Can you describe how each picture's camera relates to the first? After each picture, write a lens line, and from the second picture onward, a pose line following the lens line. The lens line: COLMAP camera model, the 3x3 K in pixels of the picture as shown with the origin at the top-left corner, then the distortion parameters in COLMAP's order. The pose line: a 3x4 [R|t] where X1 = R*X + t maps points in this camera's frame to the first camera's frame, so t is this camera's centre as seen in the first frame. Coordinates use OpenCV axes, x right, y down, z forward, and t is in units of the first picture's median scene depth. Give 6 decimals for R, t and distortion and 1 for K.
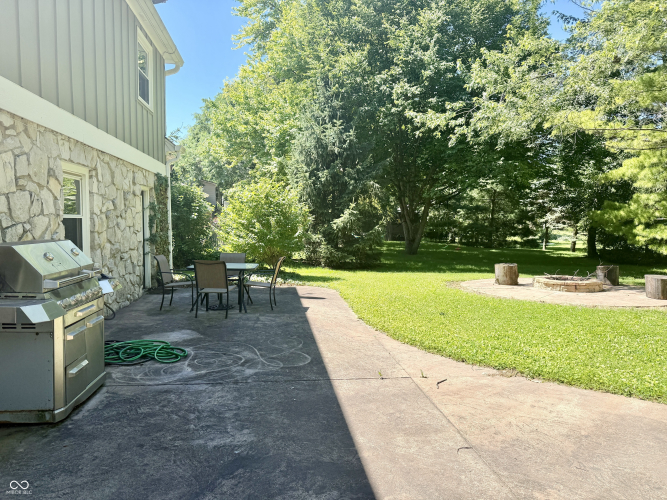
lens RADIAL K [[464.3, 0, 333.0], [0, 464.3, 253.5], [0, 0, 1]] dist [0.042673, -0.048685]
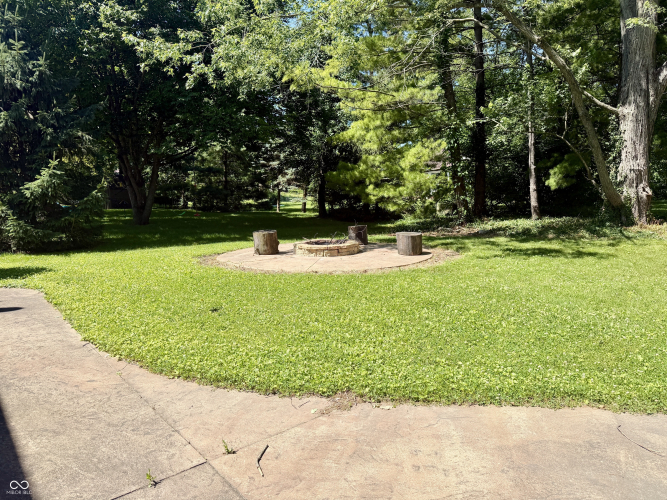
lens RADIAL K [[464.3, 0, 333.0], [0, 464.3, 253.5], [0, 0, 1]] dist [0.042673, -0.048685]
pose [[0.841377, -0.095836, 0.531883, 0.006492], [0.055006, 0.994227, 0.092130, -0.007026], [-0.537641, -0.048259, 0.841791, 0.147827]]
